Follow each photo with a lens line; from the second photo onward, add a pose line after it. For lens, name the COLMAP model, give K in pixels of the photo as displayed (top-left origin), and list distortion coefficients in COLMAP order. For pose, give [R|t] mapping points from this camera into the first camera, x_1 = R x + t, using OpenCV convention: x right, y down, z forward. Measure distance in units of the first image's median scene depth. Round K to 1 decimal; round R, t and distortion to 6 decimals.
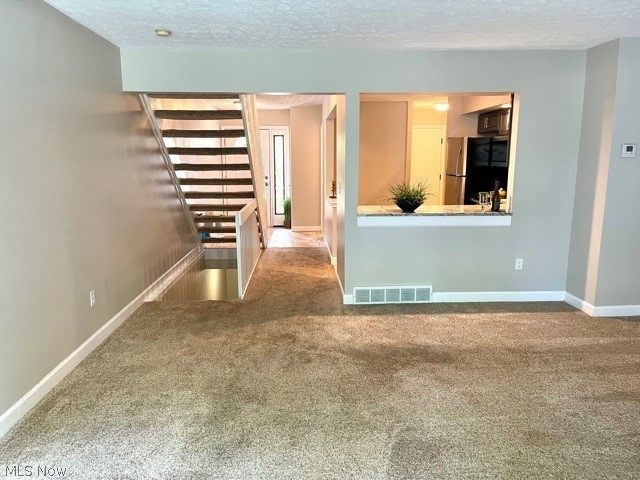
lens RADIAL K [[479.1, 0, 320.8], [0, 479.1, 244.3], [0, 0, 1]] dist [0.068325, -0.092008]
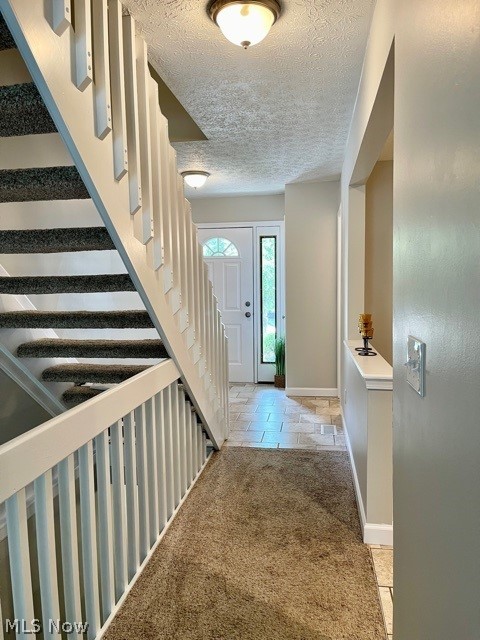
lens RADIAL K [[479.1, 0, 236.4], [0, 479.1, 323.9], [0, 0, 1]] dist [0.068325, -0.092008]
pose [[0.977753, 0.002873, -0.209740, 0.002344], [-0.021828, 0.995871, -0.088113, -0.060345], [0.208621, 0.090731, 0.973779, 0.412050]]
